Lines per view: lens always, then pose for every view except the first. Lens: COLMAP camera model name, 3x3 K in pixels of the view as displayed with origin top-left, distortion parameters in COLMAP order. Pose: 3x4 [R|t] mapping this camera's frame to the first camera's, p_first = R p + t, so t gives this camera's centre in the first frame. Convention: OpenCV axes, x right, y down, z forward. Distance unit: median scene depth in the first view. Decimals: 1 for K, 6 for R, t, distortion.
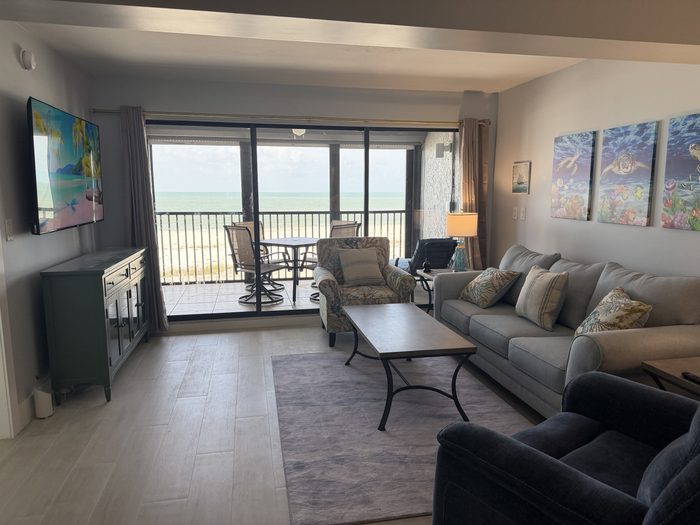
lens RADIAL K [[491.0, 0, 351.5], [0, 491.0, 264.2], [0, 0, 1]] dist [0.005154, -0.001690]
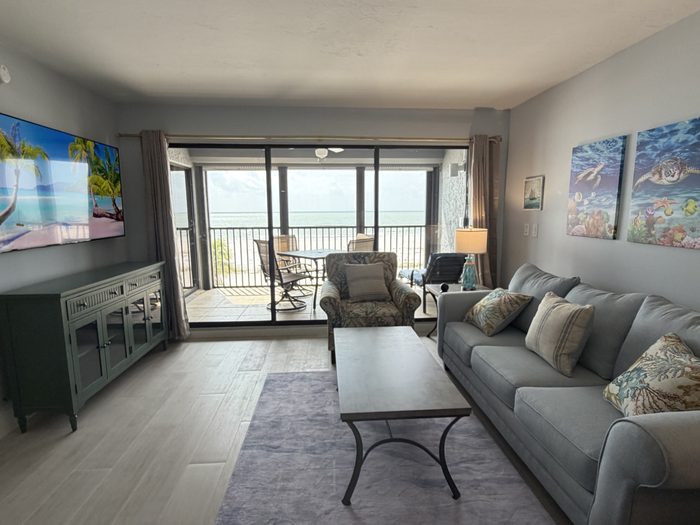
lens RADIAL K [[365.9, 0, 352.3], [0, 365.9, 263.4], [0, 0, 1]] dist [-0.038593, 0.035025]
pose [[0.991697, 0.013597, -0.127875, 0.094769], [-0.013789, 0.999905, -0.000620, -0.036196], [0.127854, 0.002378, 0.991790, 0.276732]]
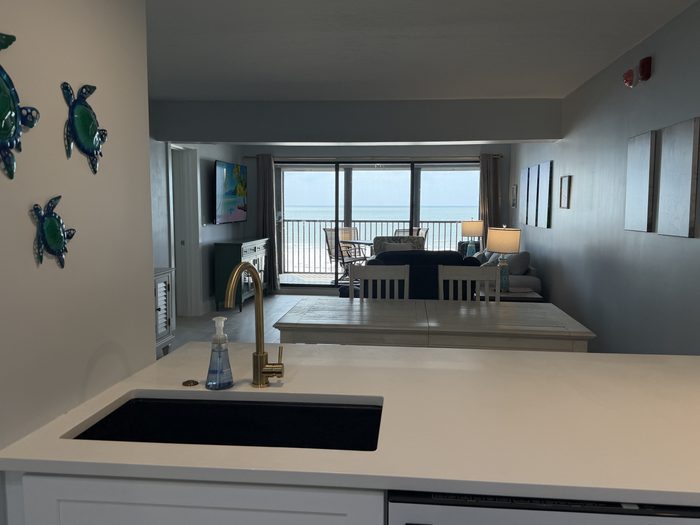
lens RADIAL K [[602.0, 0, 349.1], [0, 602.0, 245.7], [0, 0, 1]] dist [0.139192, -0.186822]
pose [[0.949361, 0.027476, -0.312983, 0.492663], [-0.052567, 0.996018, -0.072011, 0.128591], [0.309758, 0.084817, 0.947025, -0.867306]]
